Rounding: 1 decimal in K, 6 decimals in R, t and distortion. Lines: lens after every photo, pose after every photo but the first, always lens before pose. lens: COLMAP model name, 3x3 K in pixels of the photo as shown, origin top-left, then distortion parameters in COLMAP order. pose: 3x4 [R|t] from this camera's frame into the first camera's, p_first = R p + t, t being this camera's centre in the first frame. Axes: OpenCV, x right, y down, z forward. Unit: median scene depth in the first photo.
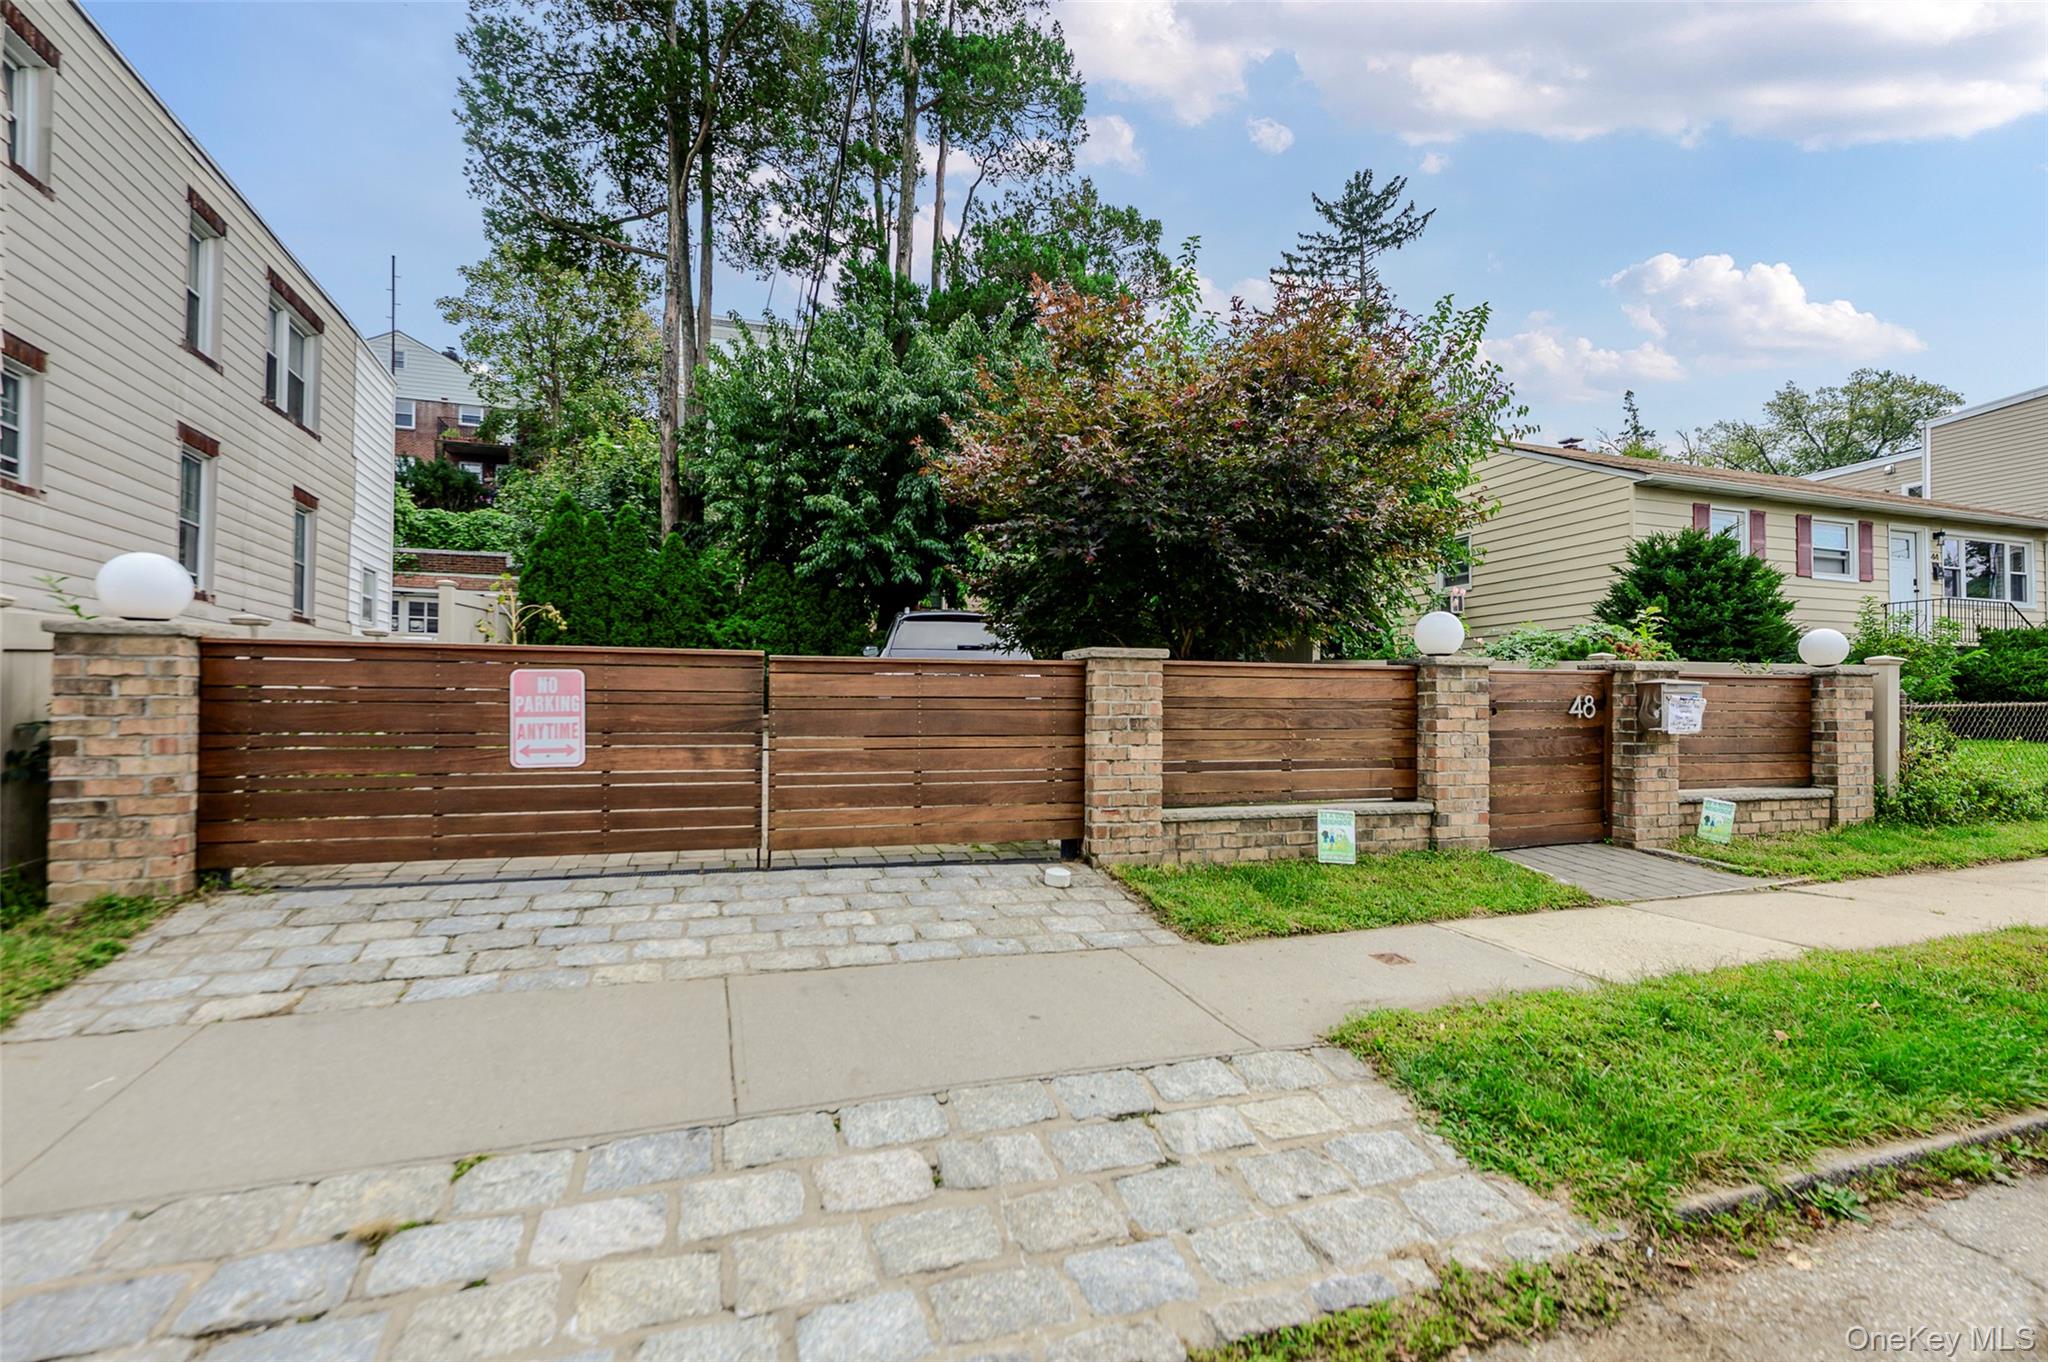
lens RADIAL K [[915.3, 0, 1018.0], [0, 915.3, 692.7], [0, 0, 1]] dist [0.003074, -0.000200]
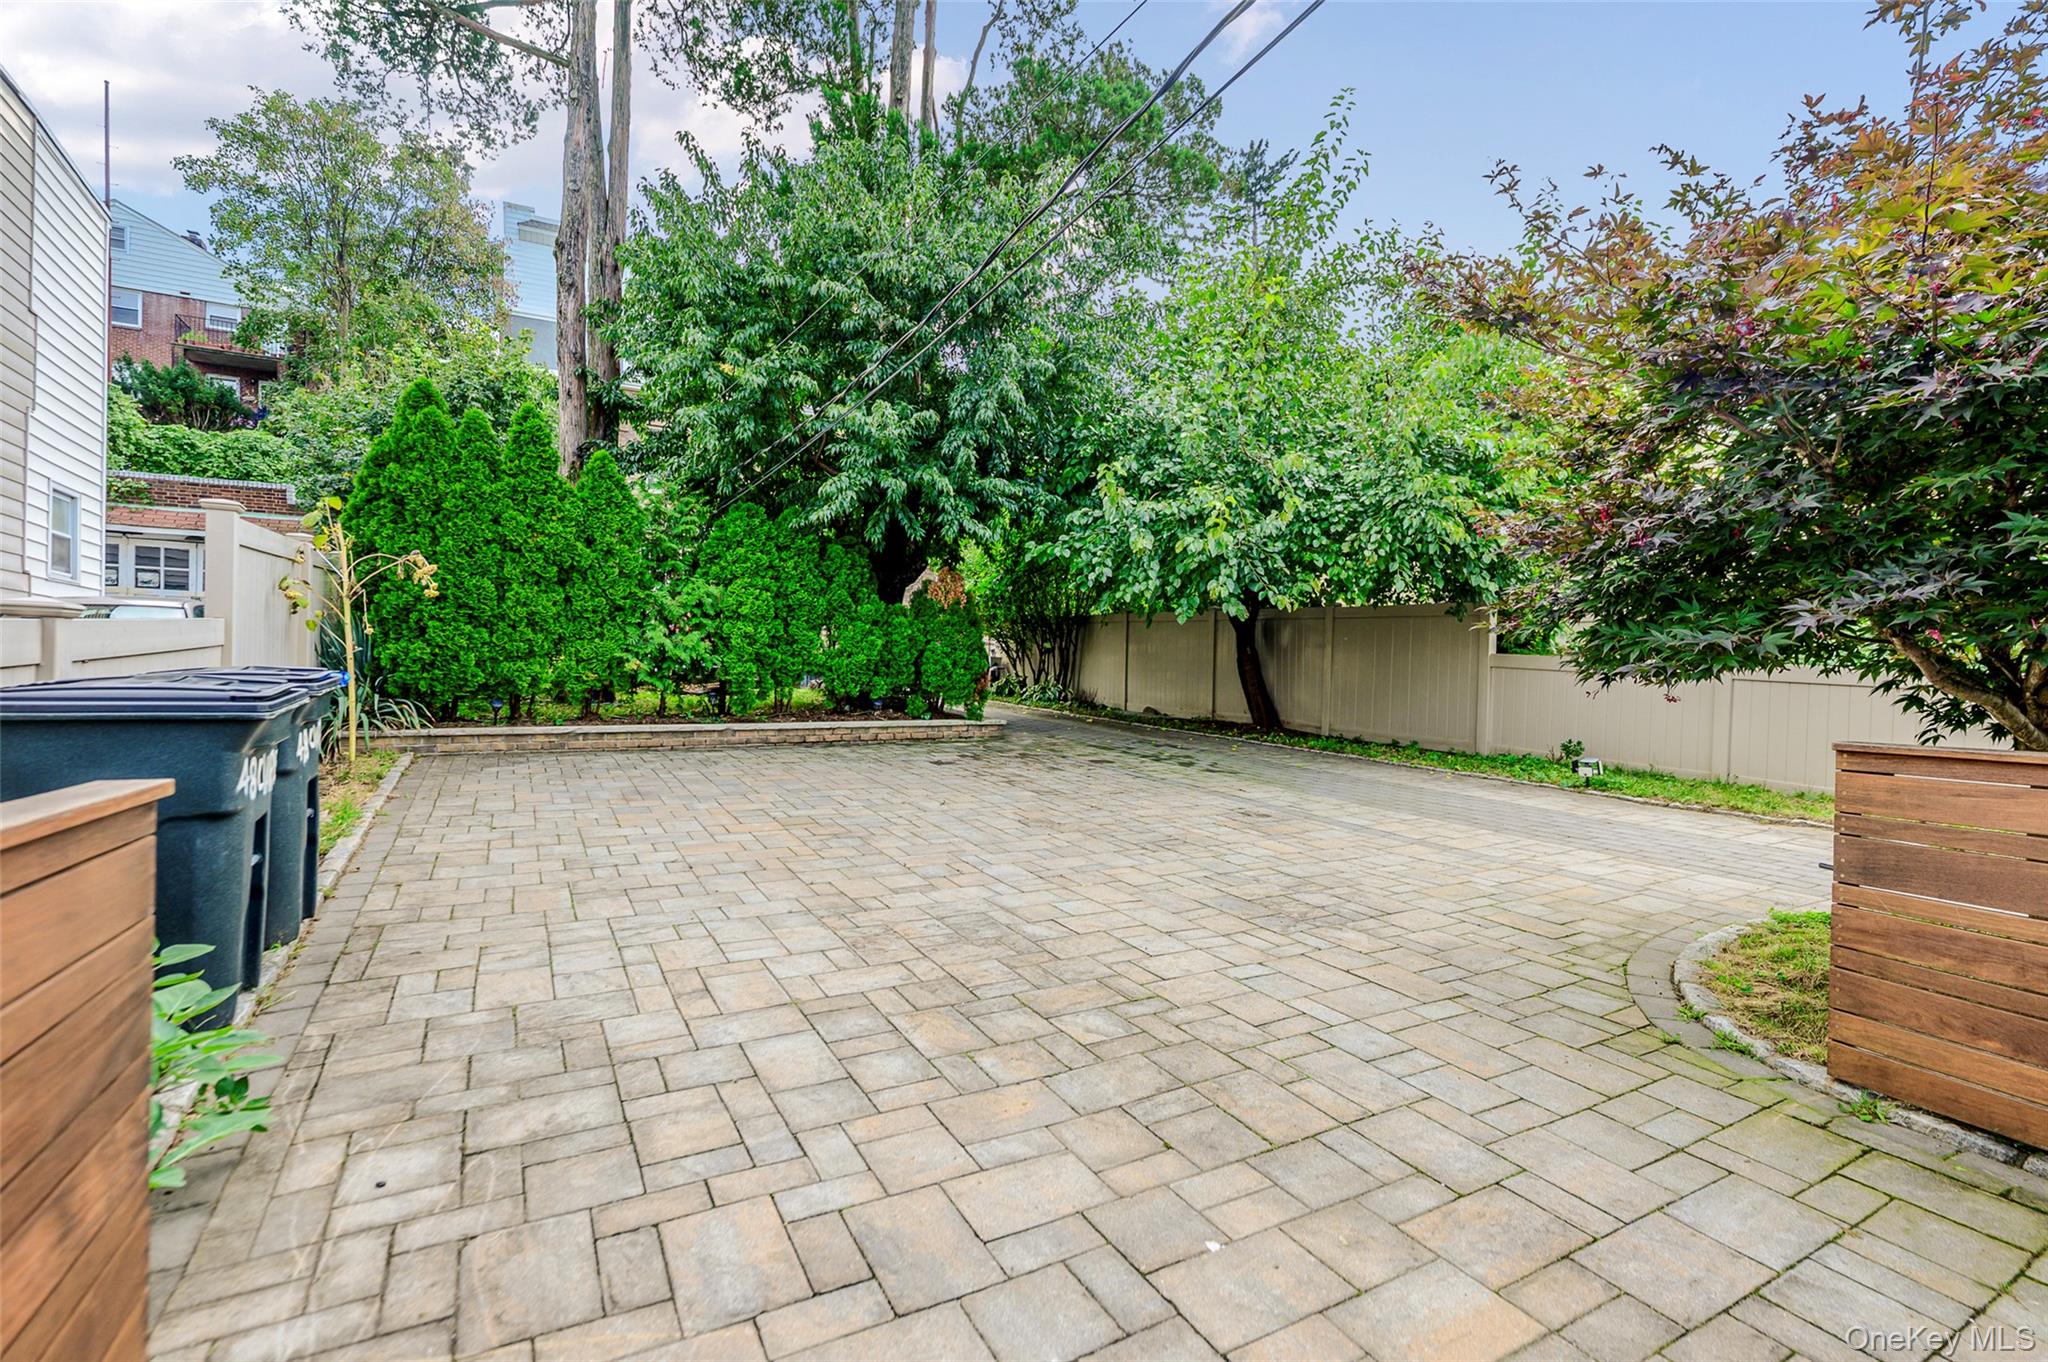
lens RADIAL K [[915.3, 0, 1033.1], [0, 915.3, 674.8], [0, 0, 1]] dist [0.003074, -0.000200]
pose [[0.982432, 0.003956, 0.186579, -0.110541], [-0.006884, 0.999863, 0.015047, -0.014419], [-0.186494, -0.016067, 0.982325, 0.165867]]
